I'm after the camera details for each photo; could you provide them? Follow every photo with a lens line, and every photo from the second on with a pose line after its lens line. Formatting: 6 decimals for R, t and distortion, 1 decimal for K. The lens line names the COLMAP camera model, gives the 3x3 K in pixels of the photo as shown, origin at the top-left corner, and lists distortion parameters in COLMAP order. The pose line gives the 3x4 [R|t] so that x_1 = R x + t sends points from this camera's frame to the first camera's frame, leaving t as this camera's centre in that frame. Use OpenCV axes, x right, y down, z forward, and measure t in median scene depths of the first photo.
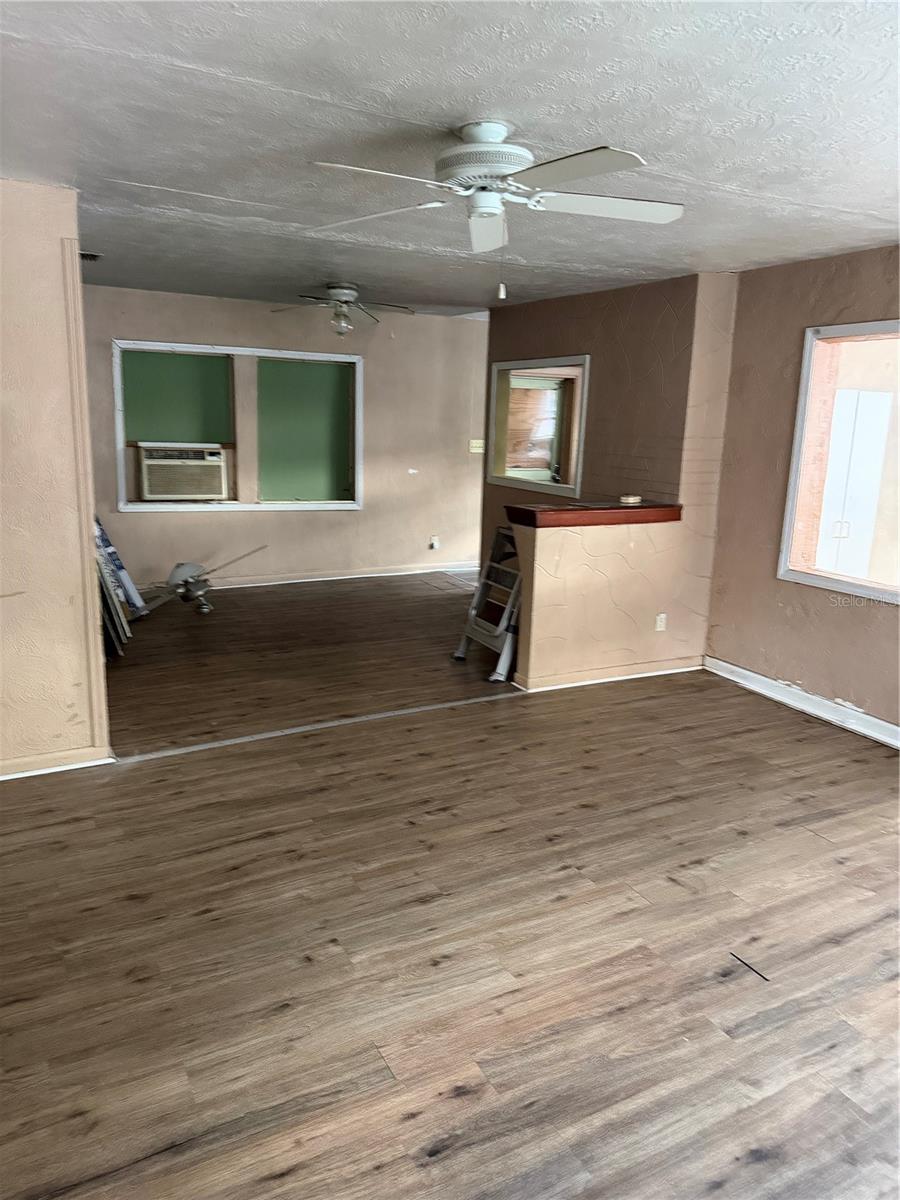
lens RADIAL K [[840.8, 0, 449.9], [0, 840.8, 597.2], [0, 0, 1]] dist [0.004570, -0.015730]
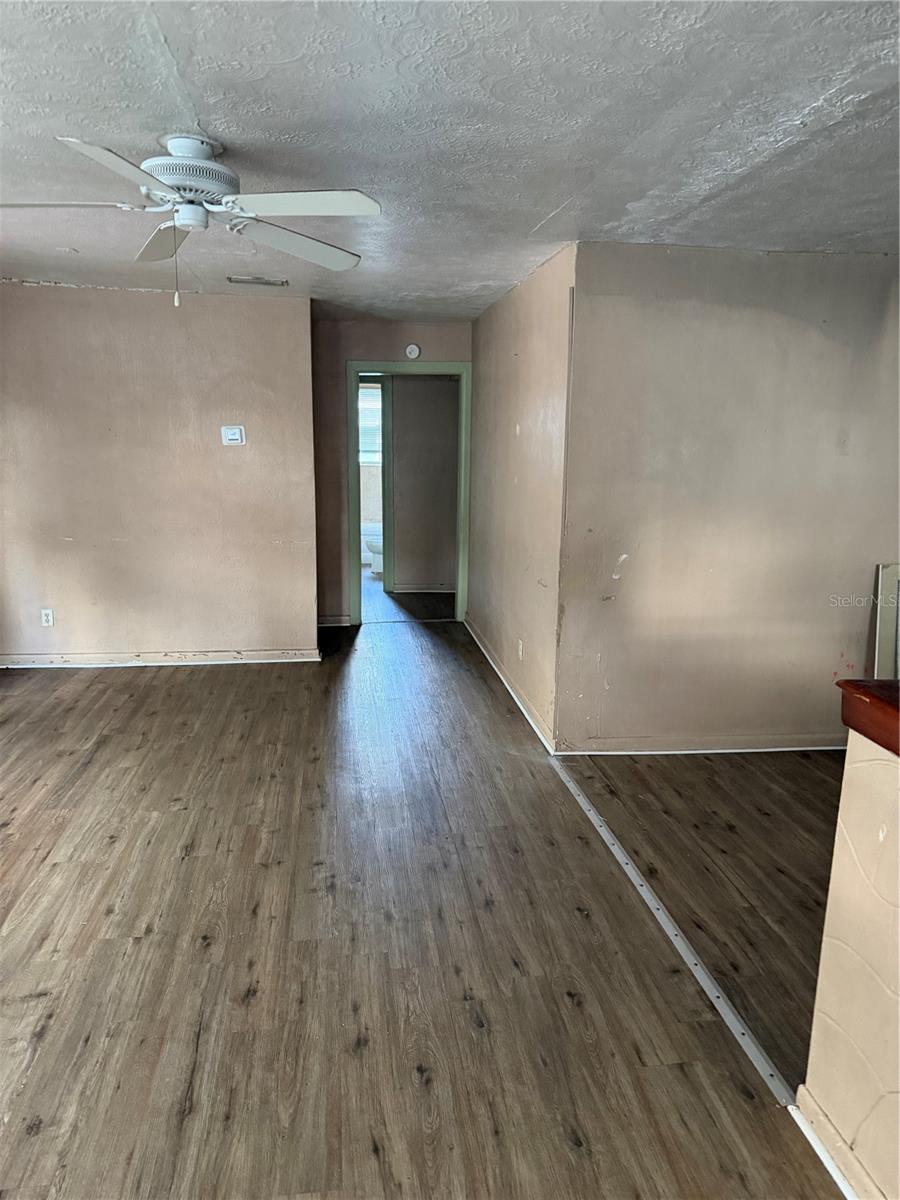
lens RADIAL K [[840.8, 0, 448.4], [0, 840.8, 598.9], [0, 0, 1]] dist [0.004570, -0.015730]
pose [[-0.336889, 0.167253, -0.926570, 0.777665], [-0.230021, 0.939657, 0.253248, -0.300919], [0.913015, 0.298447, -0.278088, 1.397116]]
